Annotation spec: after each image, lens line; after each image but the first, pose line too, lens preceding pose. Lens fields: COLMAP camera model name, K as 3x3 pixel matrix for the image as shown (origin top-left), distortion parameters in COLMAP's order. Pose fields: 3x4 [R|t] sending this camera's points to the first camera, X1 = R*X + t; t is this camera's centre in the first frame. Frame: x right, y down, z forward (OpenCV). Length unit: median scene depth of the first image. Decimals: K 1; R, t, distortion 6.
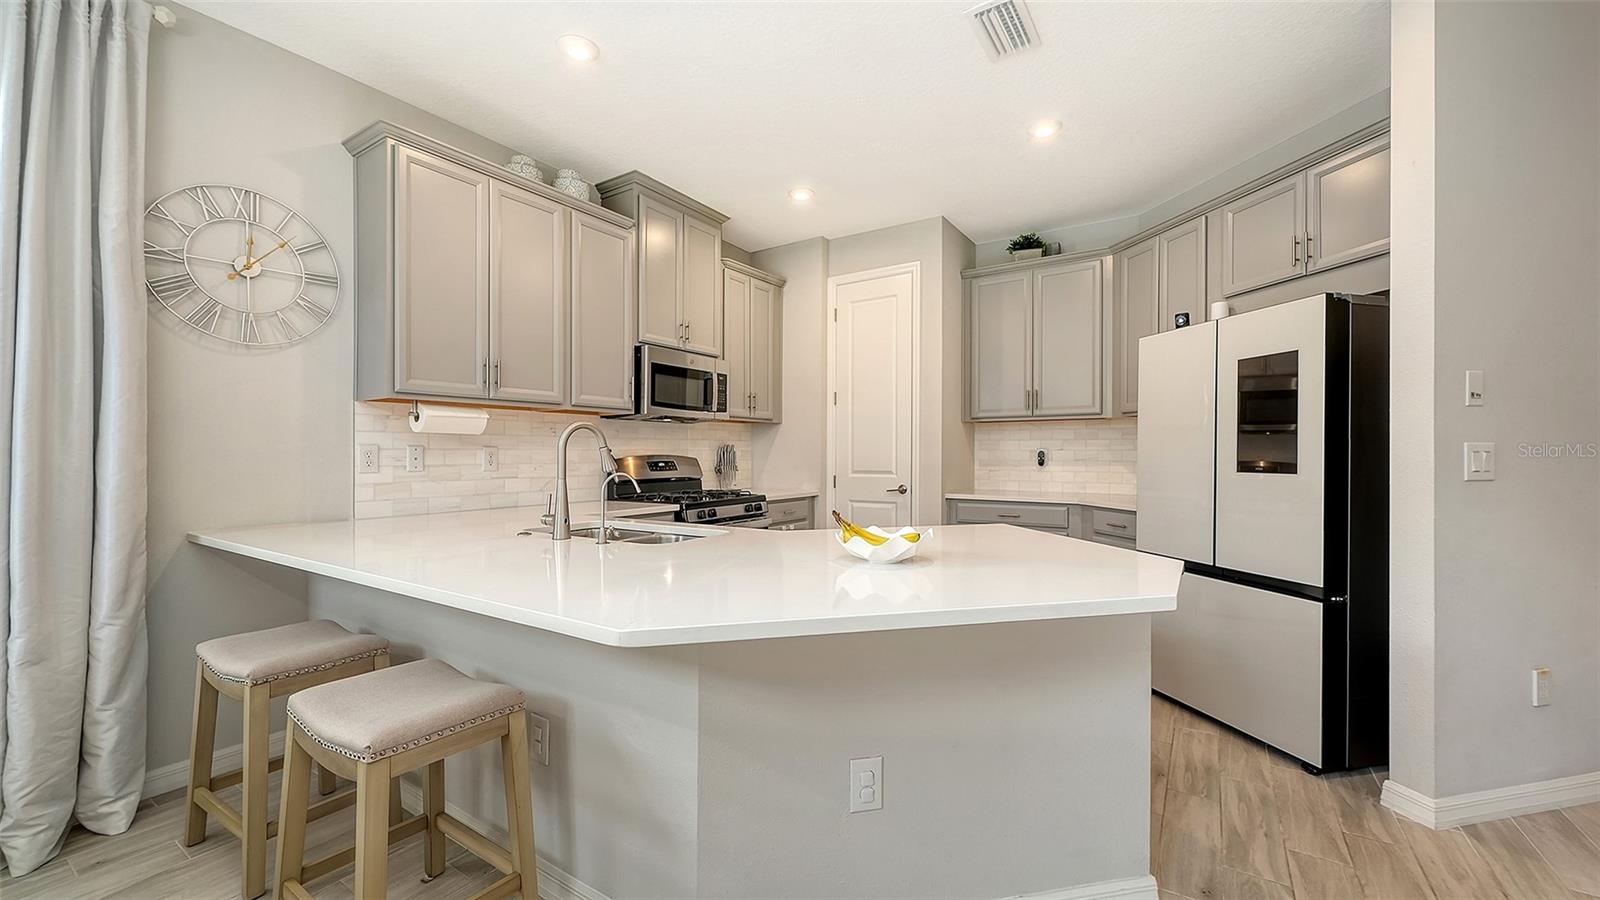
lens RADIAL K [[597.7, 0, 800.0], [0, 597.7, 450.0], [0, 0, 1]] dist [-0.007660, -0.000046]
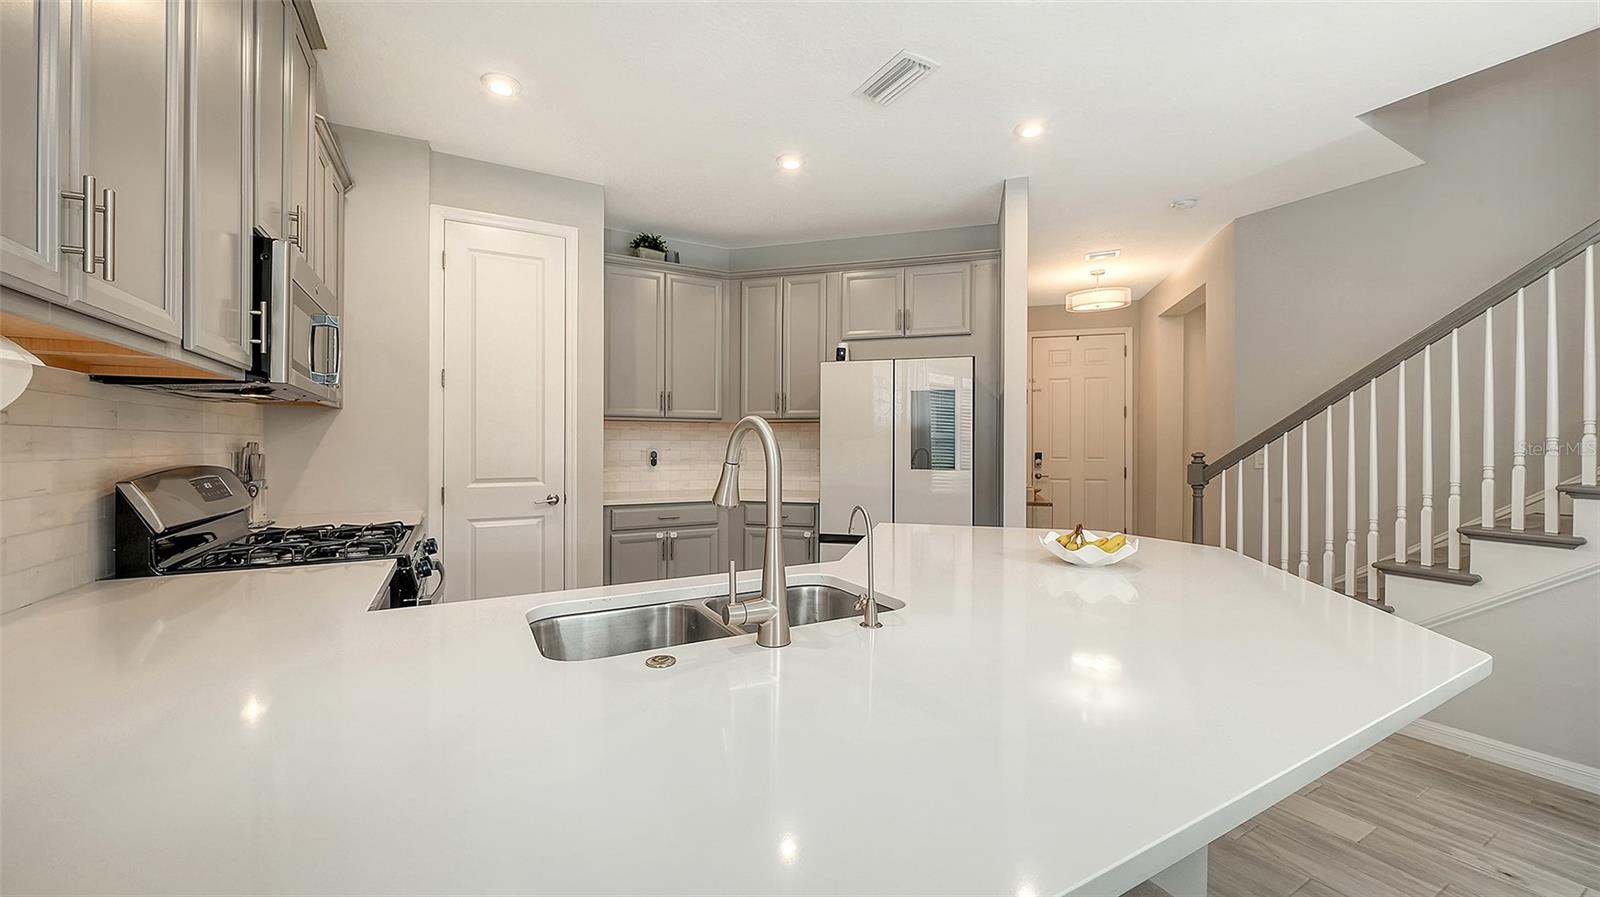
lens RADIAL K [[597.7, 0, 800.0], [0, 597.7, 448.5], [0, 0, 1]] dist [-0.007660, -0.000046]
pose [[0.466810, -0.000382, 0.884357, -0.397843], [-0.005409, 0.999980, 0.003287, -0.007821], [-0.884341, -0.006318, 0.466799, 0.322684]]
